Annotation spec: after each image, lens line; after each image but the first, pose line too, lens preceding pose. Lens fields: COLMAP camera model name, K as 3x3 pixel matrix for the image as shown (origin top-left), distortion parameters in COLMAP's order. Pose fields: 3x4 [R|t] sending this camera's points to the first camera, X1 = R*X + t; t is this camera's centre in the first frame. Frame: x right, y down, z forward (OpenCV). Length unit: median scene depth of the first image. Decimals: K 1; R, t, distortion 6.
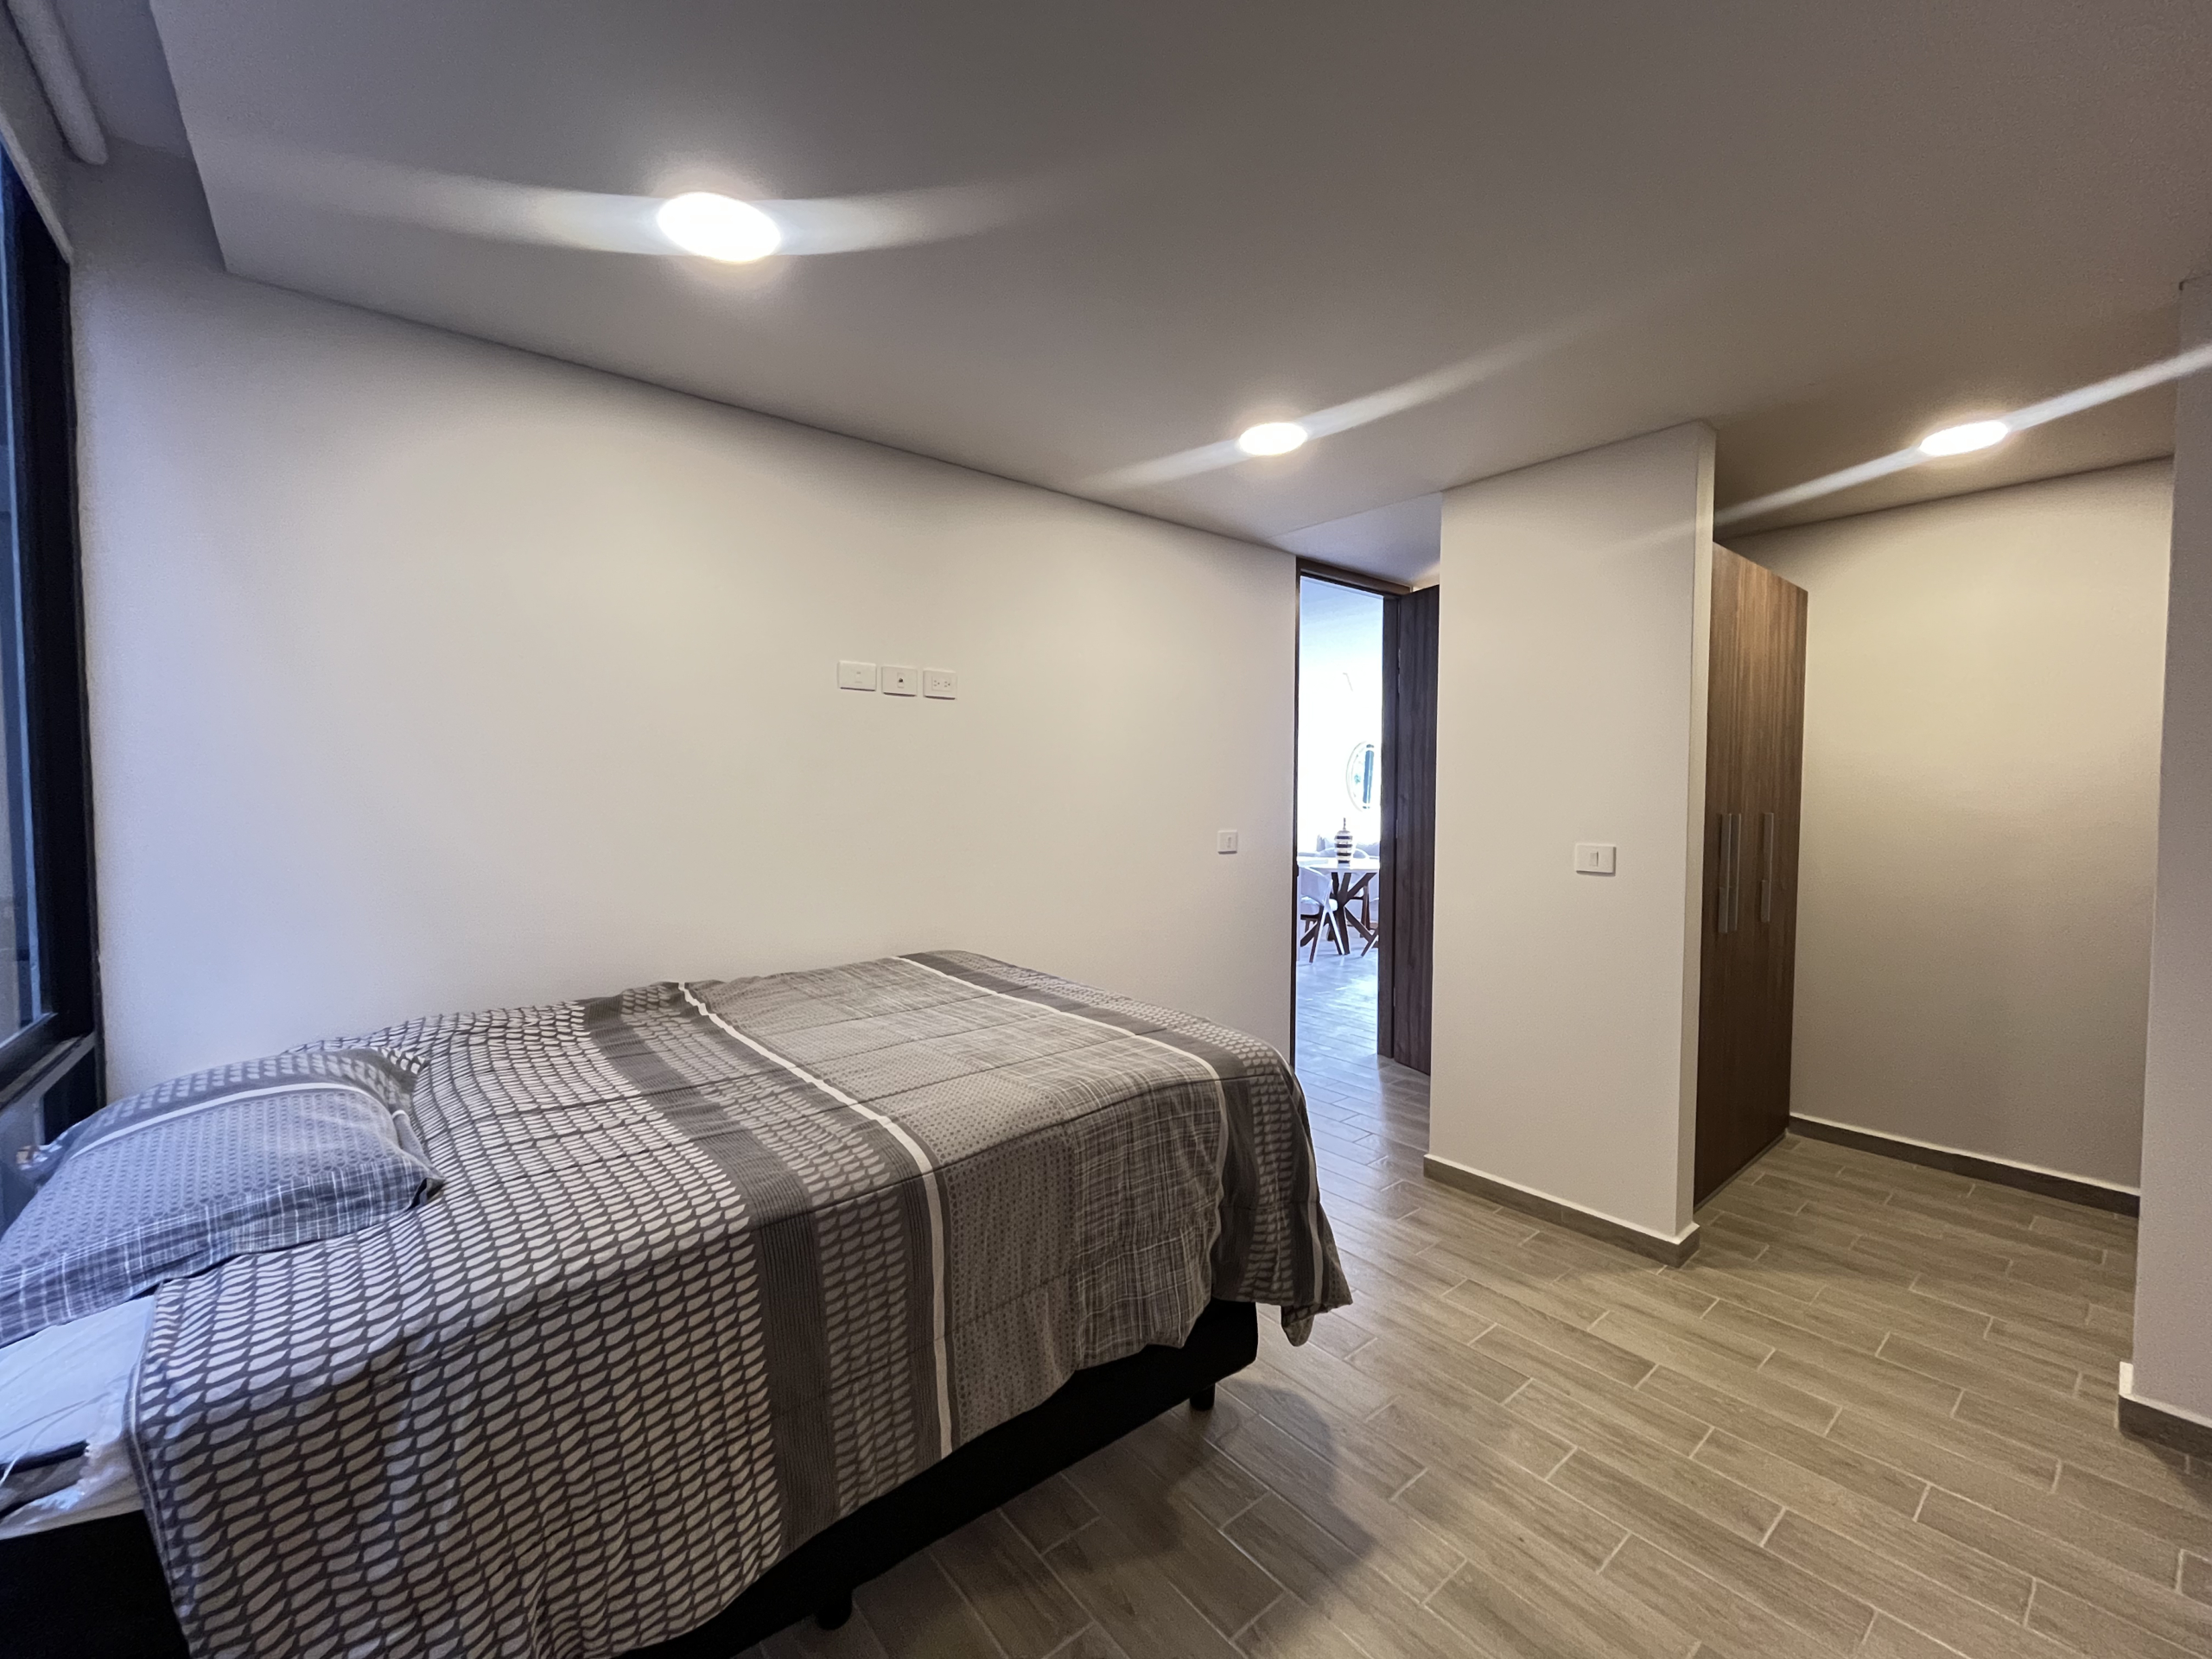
lens RADIAL K [[897.1, 0, 1106.0], [0, 897.1, 829.5], [0, 0, 1]] dist [-0.000021, -0.000002]
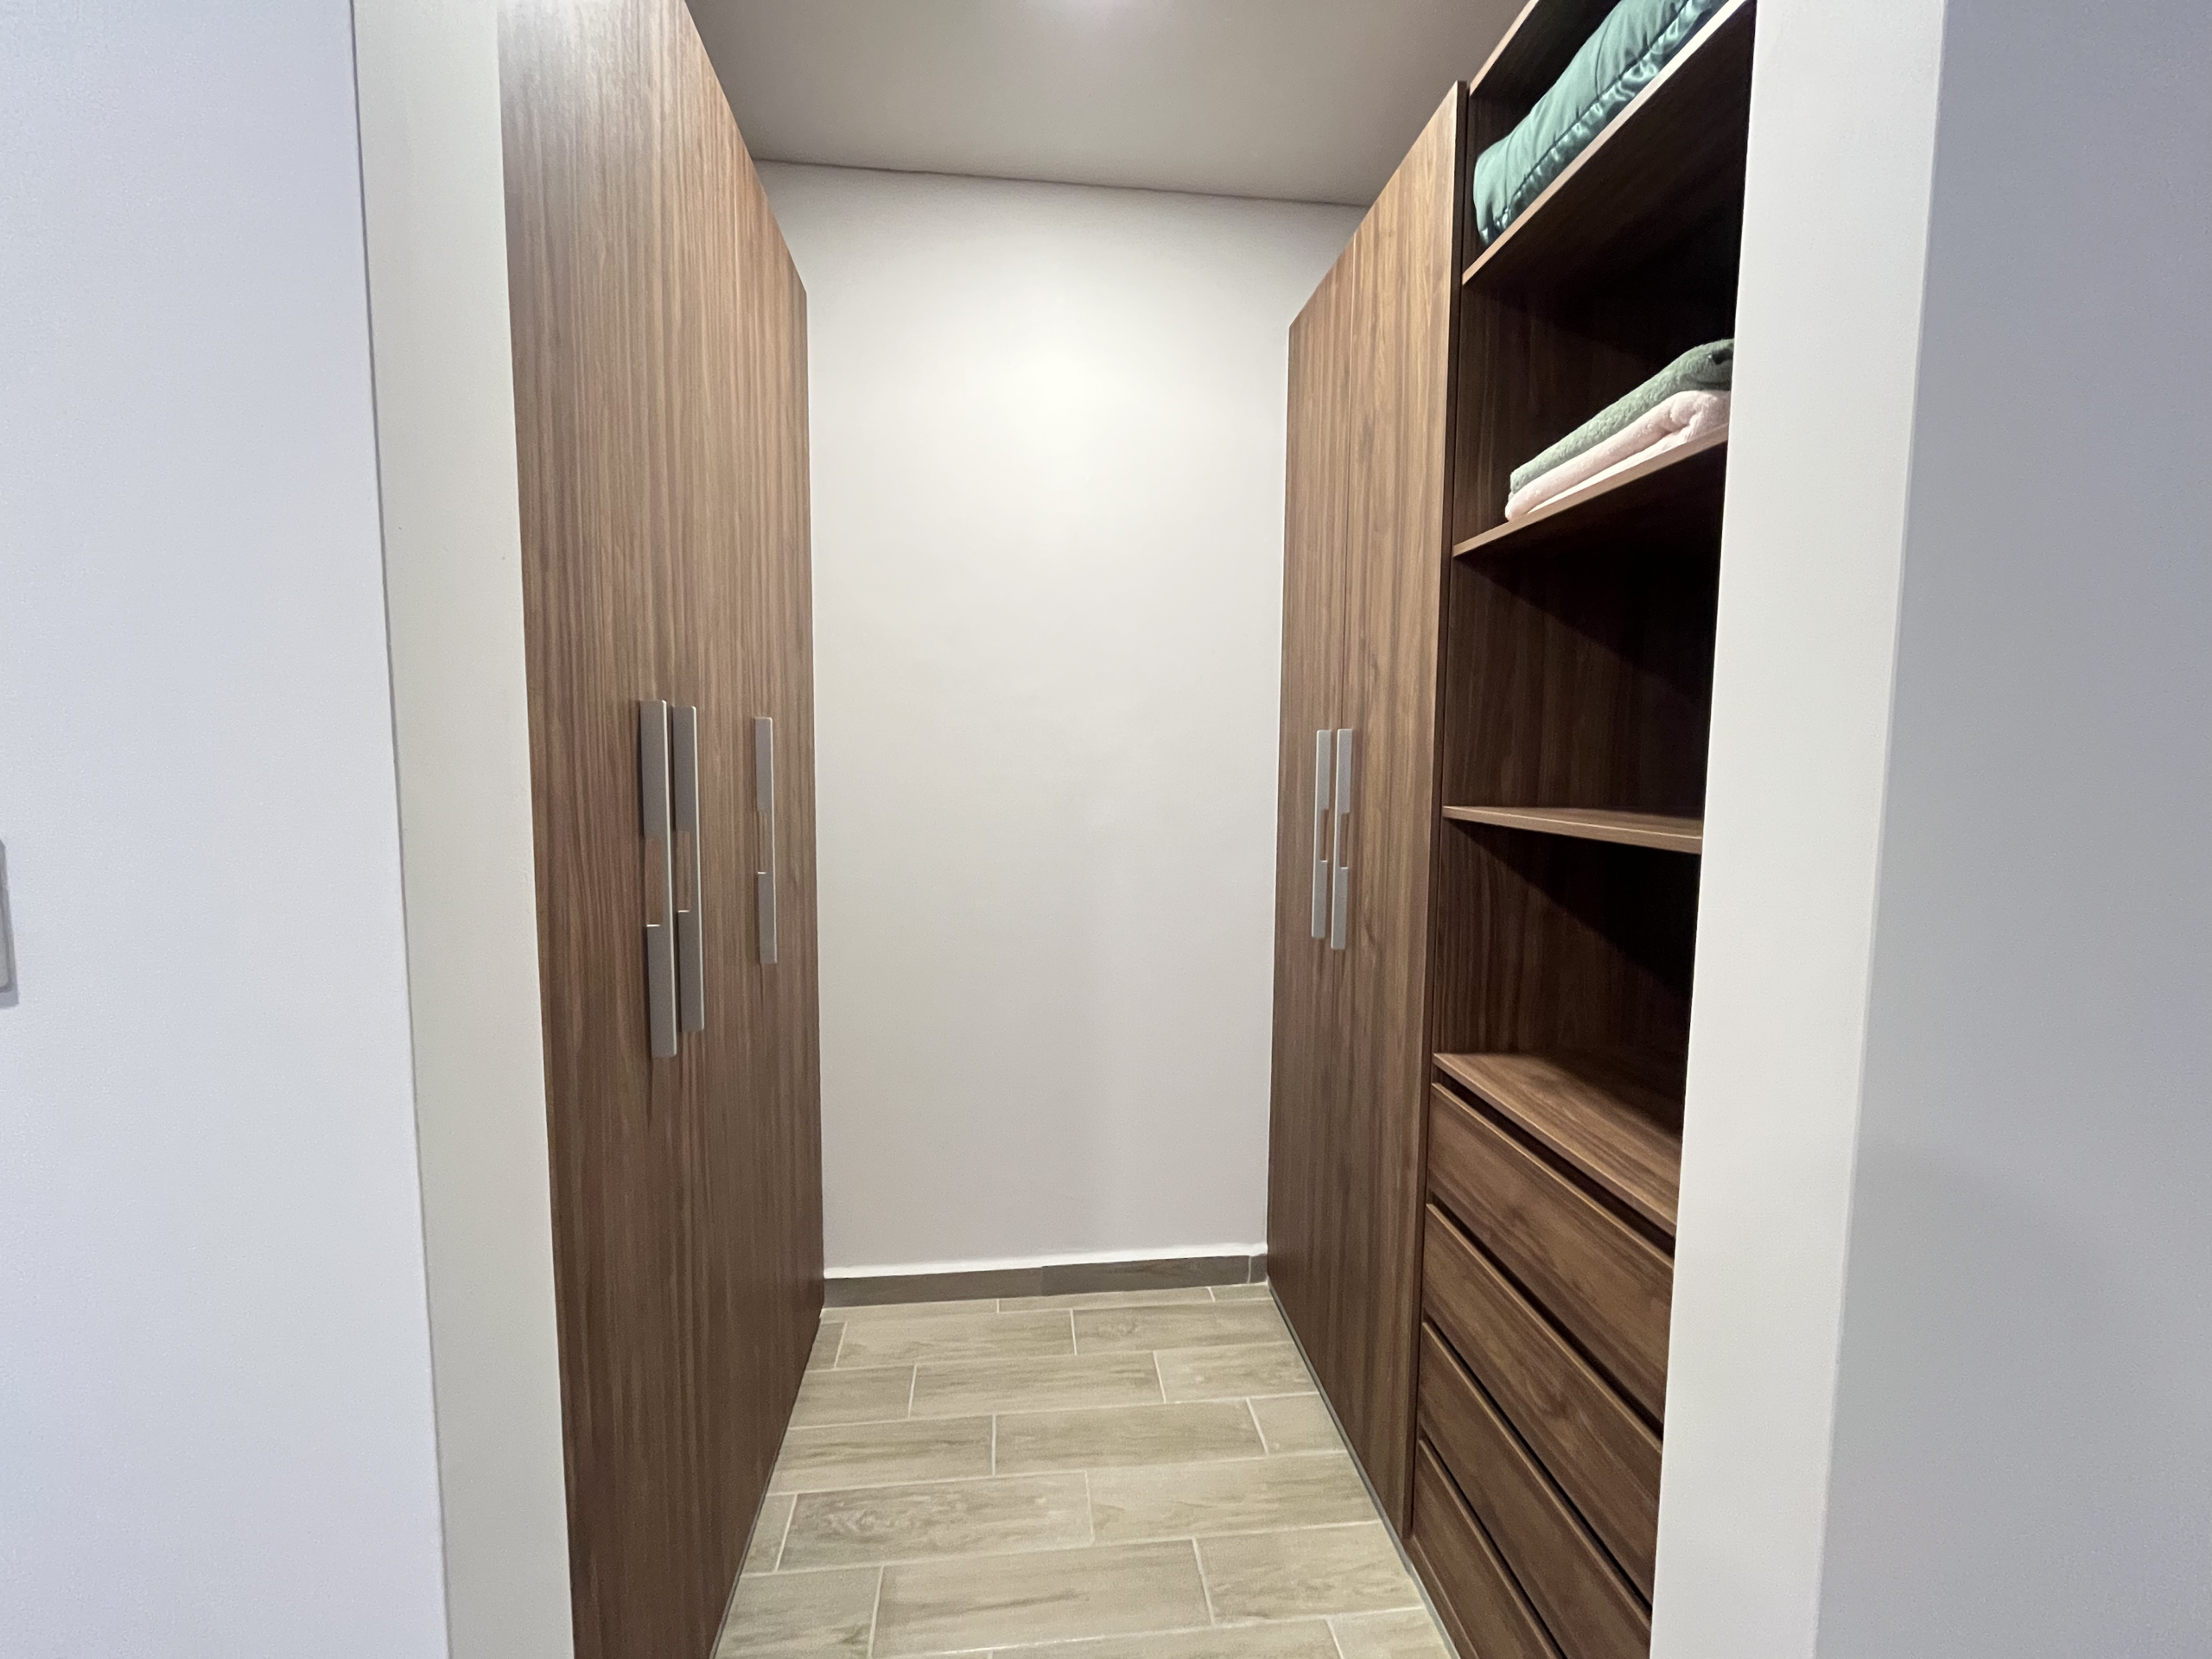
lens RADIAL K [[897.1, 0, 1106.0], [0, 897.1, 829.5], [0, 0, 1]] dist [-0.000021, -0.000002]
pose [[0.541360, -0.068720, 0.837978, 0.429378], [0.024951, 0.997528, 0.065684, 0.010401], [-0.840421, -0.014650, 0.541737, 0.581780]]
